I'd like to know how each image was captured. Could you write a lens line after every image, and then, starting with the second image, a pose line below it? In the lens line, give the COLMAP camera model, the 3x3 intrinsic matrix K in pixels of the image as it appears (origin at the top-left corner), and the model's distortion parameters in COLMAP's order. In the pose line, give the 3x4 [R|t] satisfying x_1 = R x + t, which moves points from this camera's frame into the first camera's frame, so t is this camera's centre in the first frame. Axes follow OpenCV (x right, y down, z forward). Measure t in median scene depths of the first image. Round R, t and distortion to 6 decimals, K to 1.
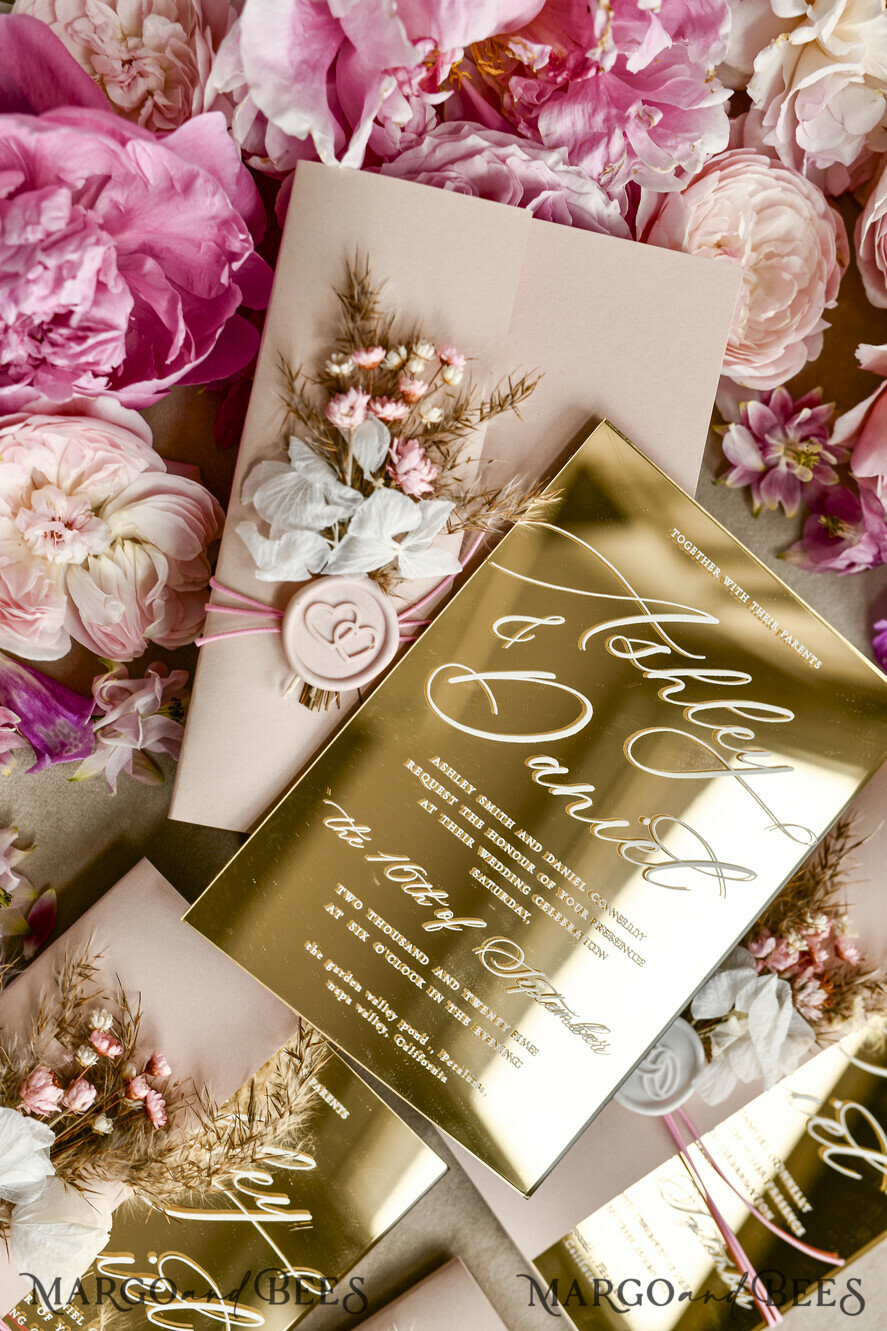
lens RADIAL K [[1766.5, 0, 443.5], [0, 1766.5, 665.5], [0, 0, 1]] dist [-0.030915, 0.072433]
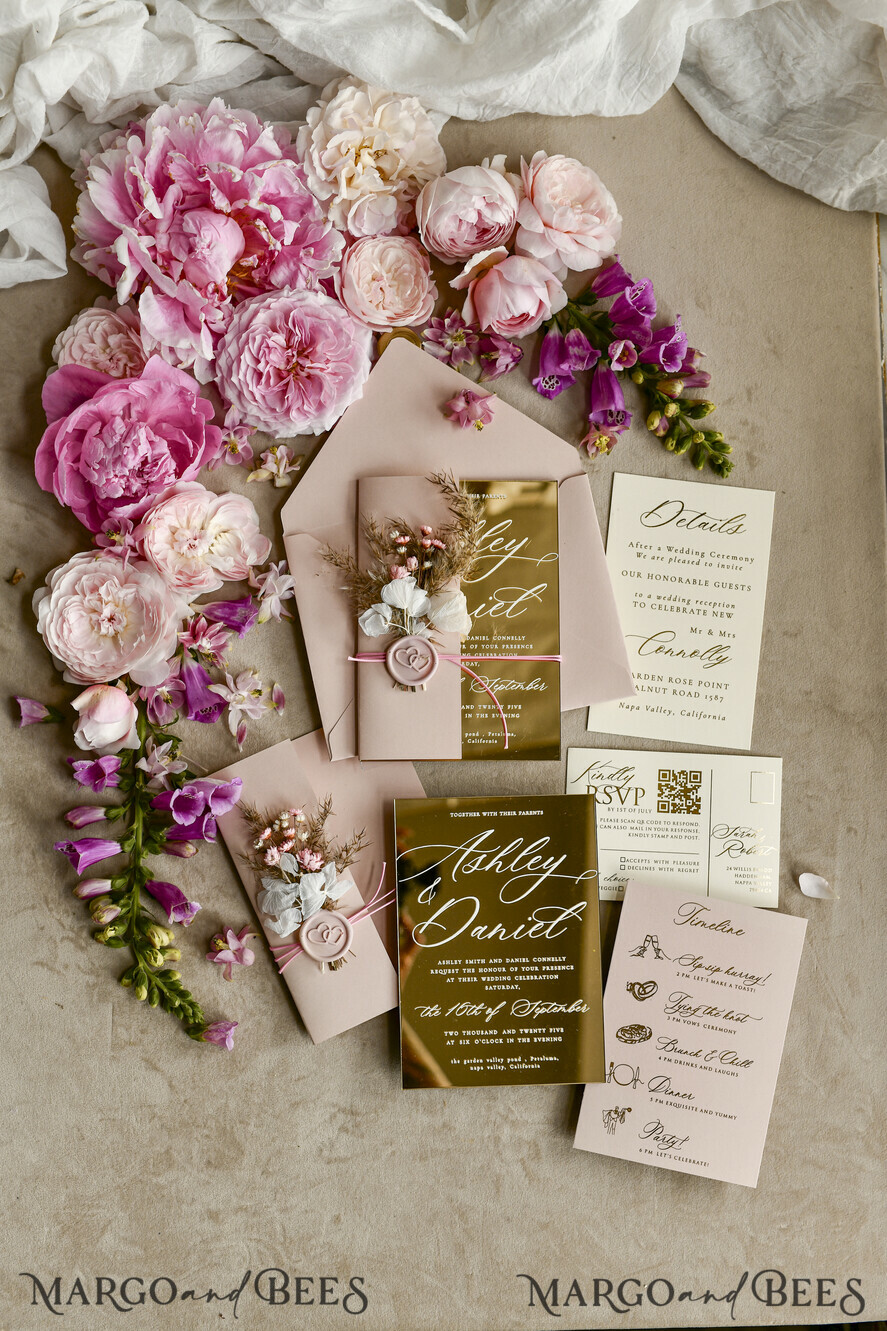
lens RADIAL K [[1570.4, 0, 442.1], [0, 1570.4, 622.8], [0, 0, 1]] dist [-0.000947, 0.001560]
pose [[0.839435, -0.537827, -0.078039, 0.160593], [0.535019, 0.843043, -0.055068, 0.297028], [0.095407, 0.004474, 0.995428, -1.009815]]
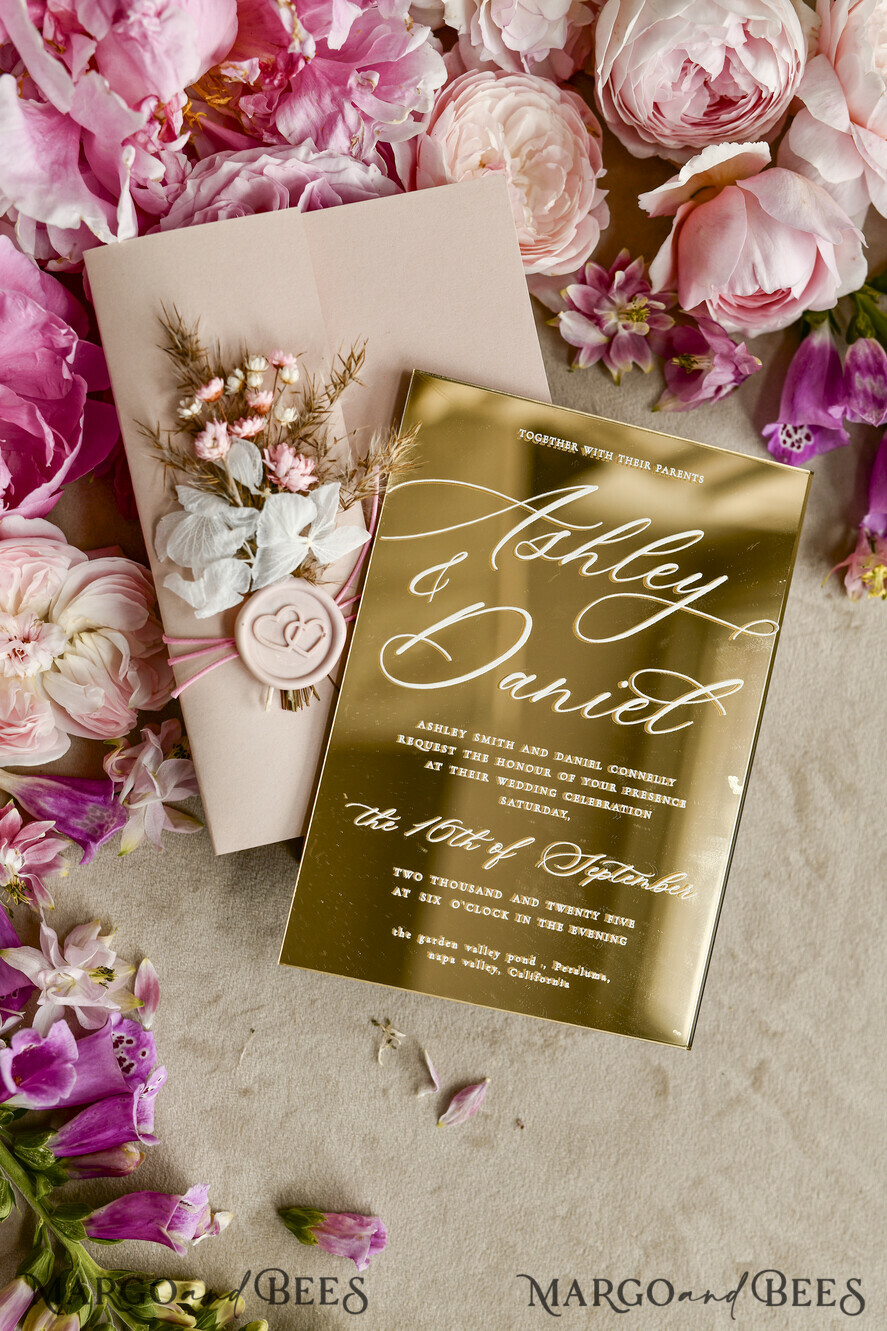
lens RADIAL K [[1766.5, 0, 443.5], [0, 1766.5, 665.5], [0, 0, 1]] dist [-0.030915, 0.072433]
pose [[0.920612, -0.387942, -0.044436, 0.067735], [0.388206, 0.921568, -0.002872, 0.038310], [0.042065, -0.014606, 0.999008, -0.079160]]
